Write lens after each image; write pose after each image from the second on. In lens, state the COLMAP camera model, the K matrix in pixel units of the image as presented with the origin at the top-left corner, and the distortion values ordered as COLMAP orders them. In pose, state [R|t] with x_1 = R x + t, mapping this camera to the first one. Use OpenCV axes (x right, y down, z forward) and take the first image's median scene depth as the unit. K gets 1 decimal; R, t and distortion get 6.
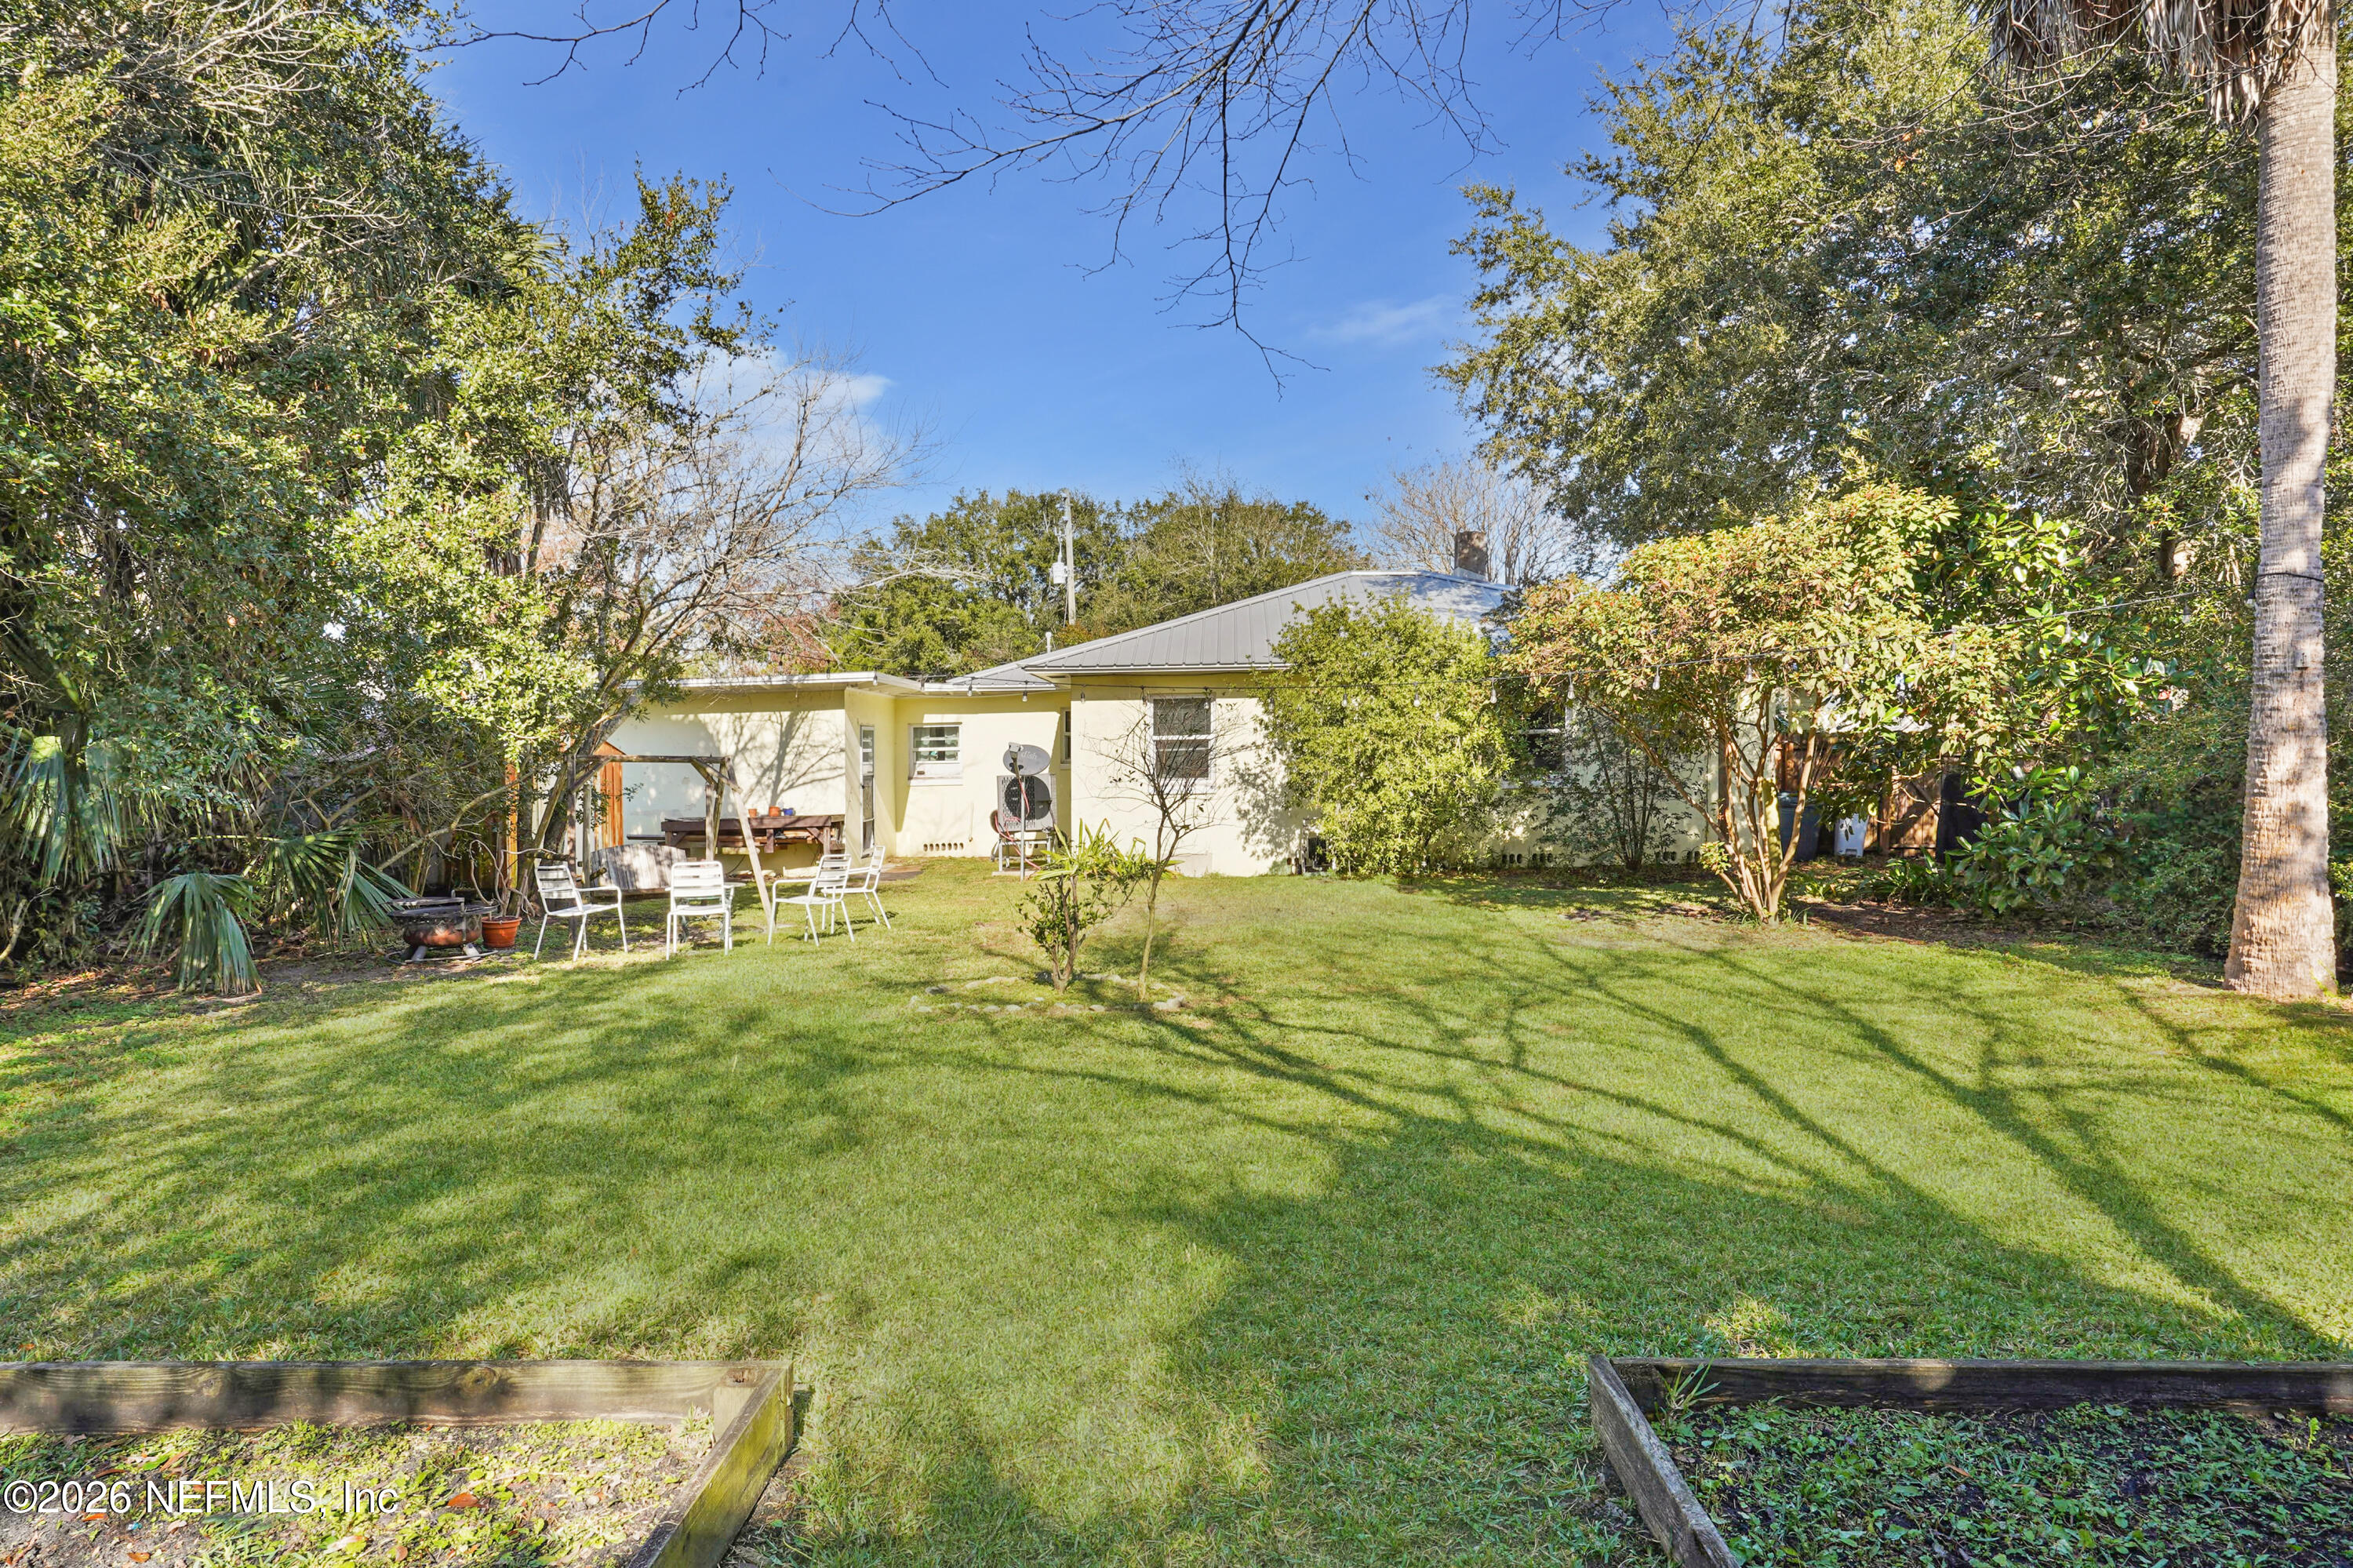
lens RADIAL K [[1351.5, 0, 1176.3], [0, 1351.5, 772.7], [0, 0, 1]] dist [0.000843, 0.000023]
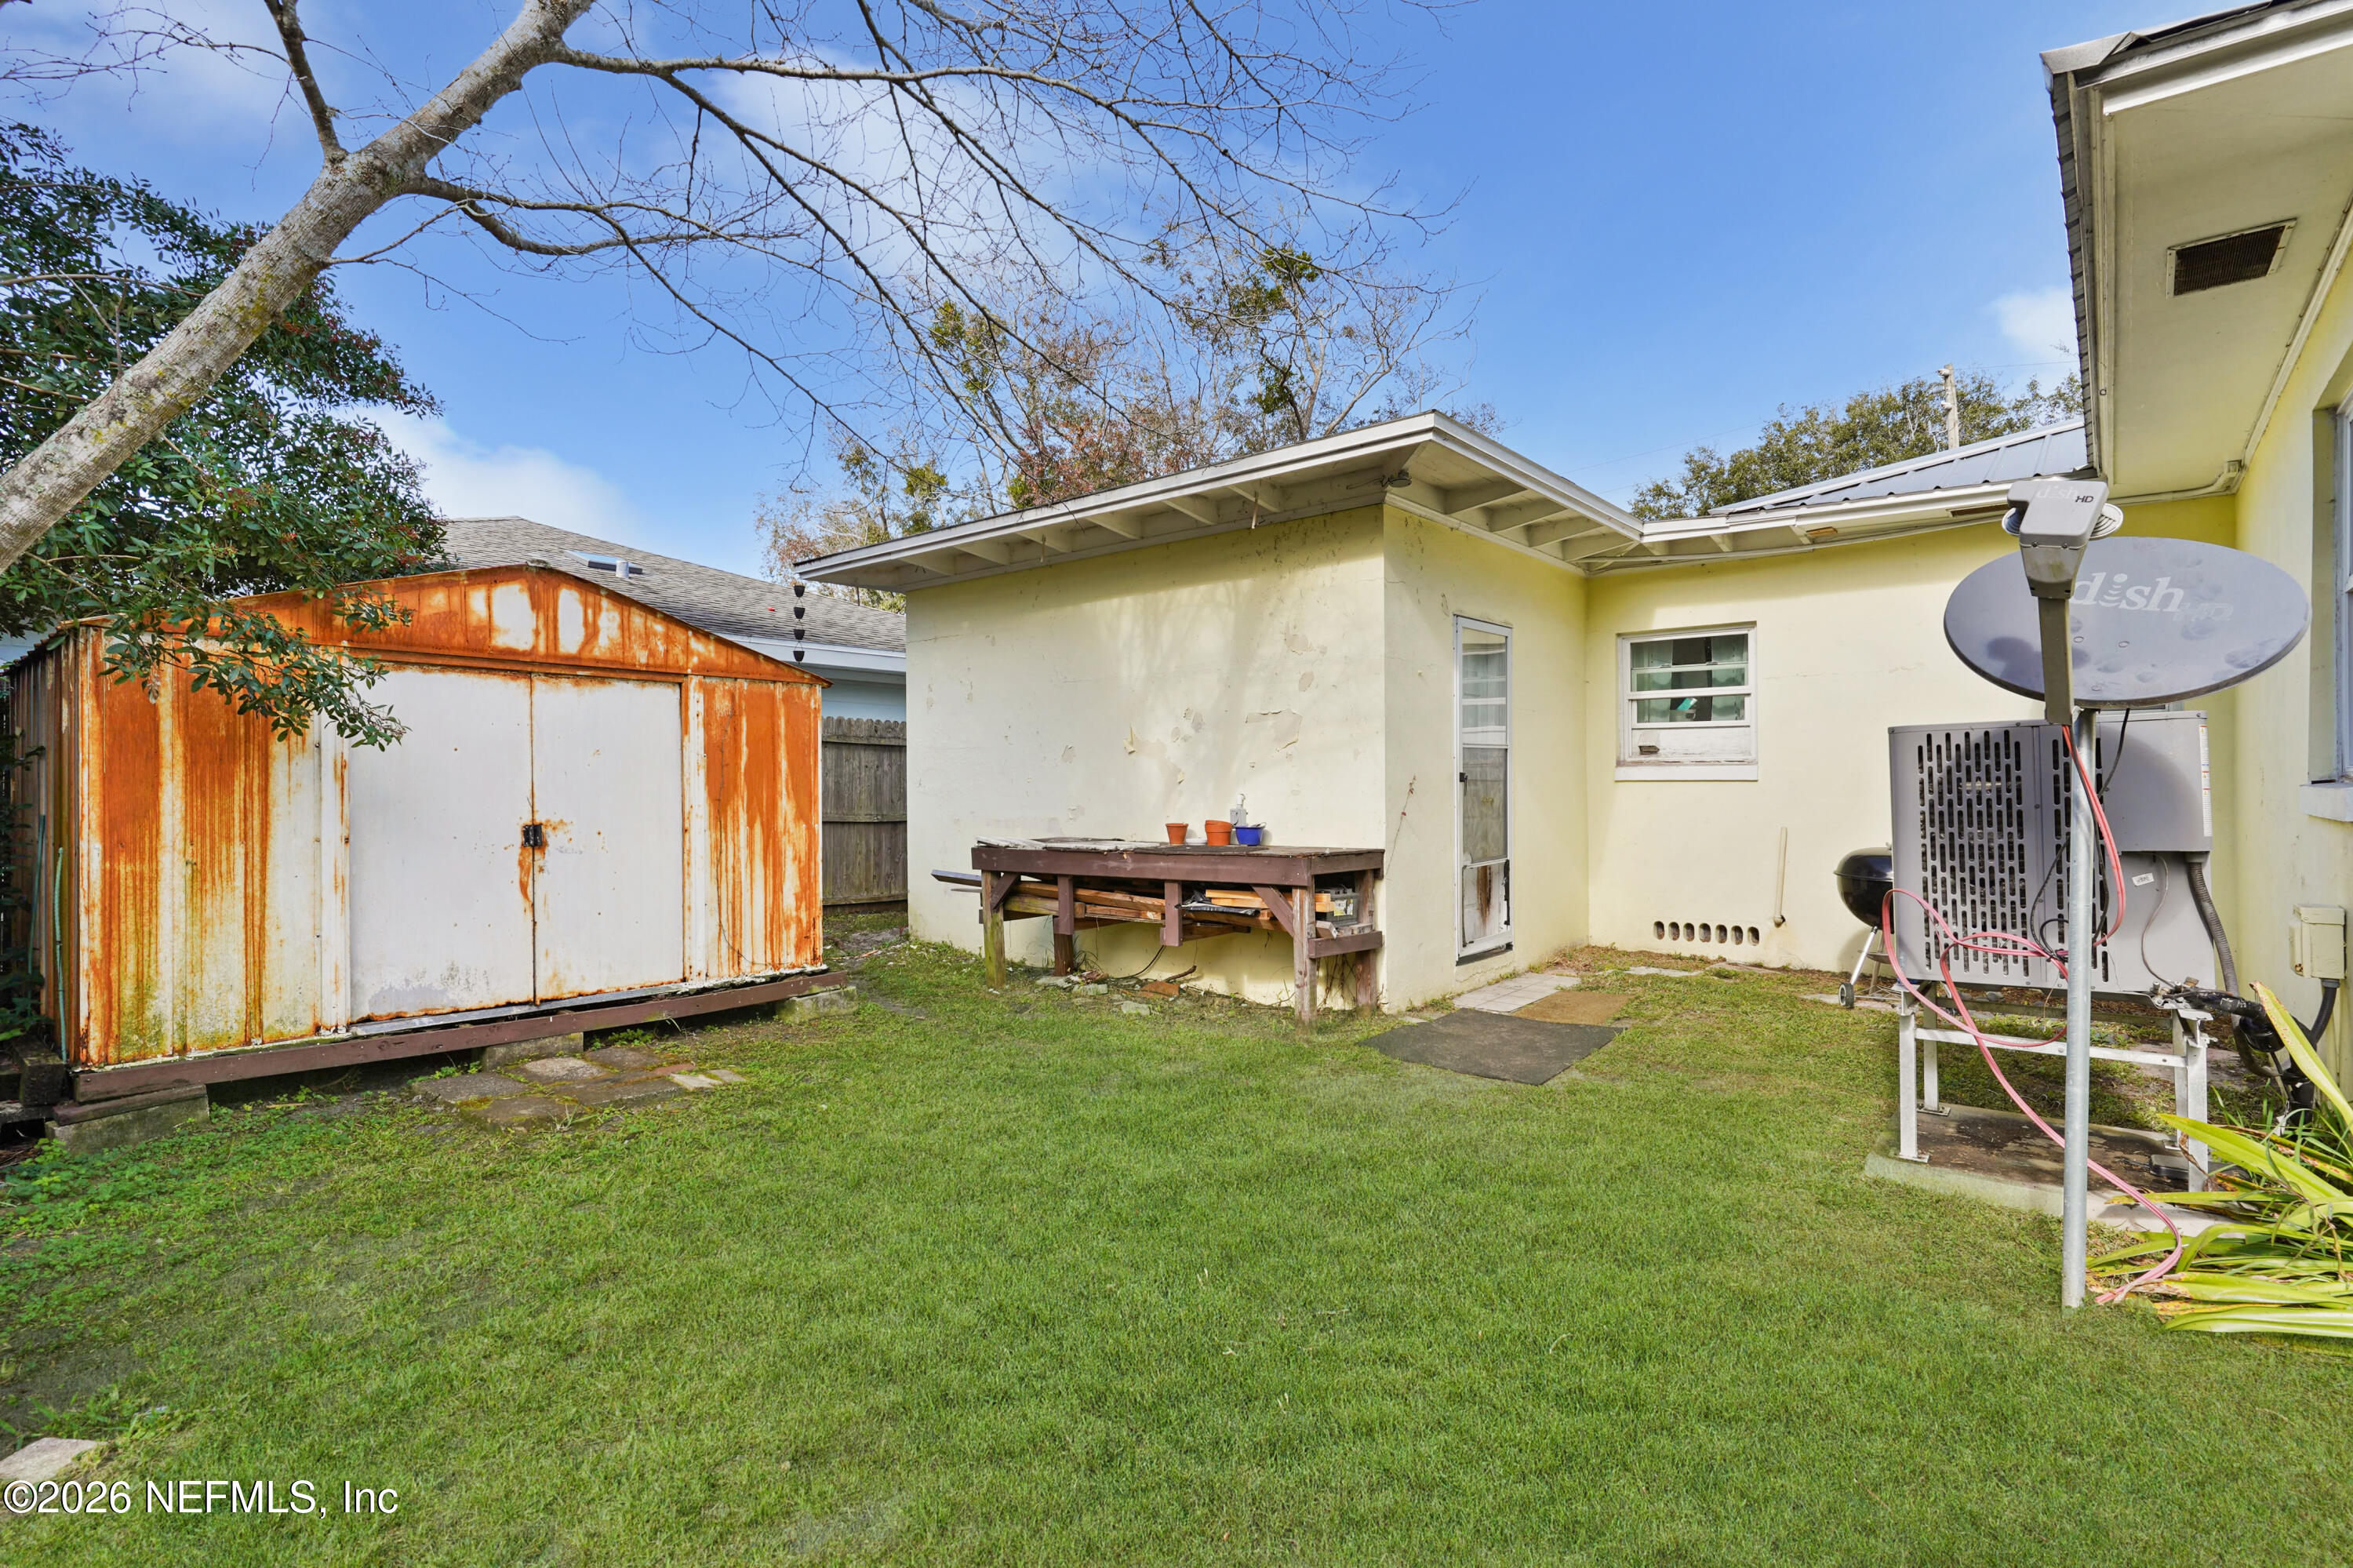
lens RADIAL K [[1133.7, 0, 1171.5], [0, 1133.7, 767.9], [0, 0, 1]] dist [-0.002106, 0.001413]
pose [[0.794391, 0.004352, -0.607391, -0.094712], [-0.010894, 0.999916, -0.007083, 0.010775], [0.607309, 0.012244, 0.794371, 0.643861]]
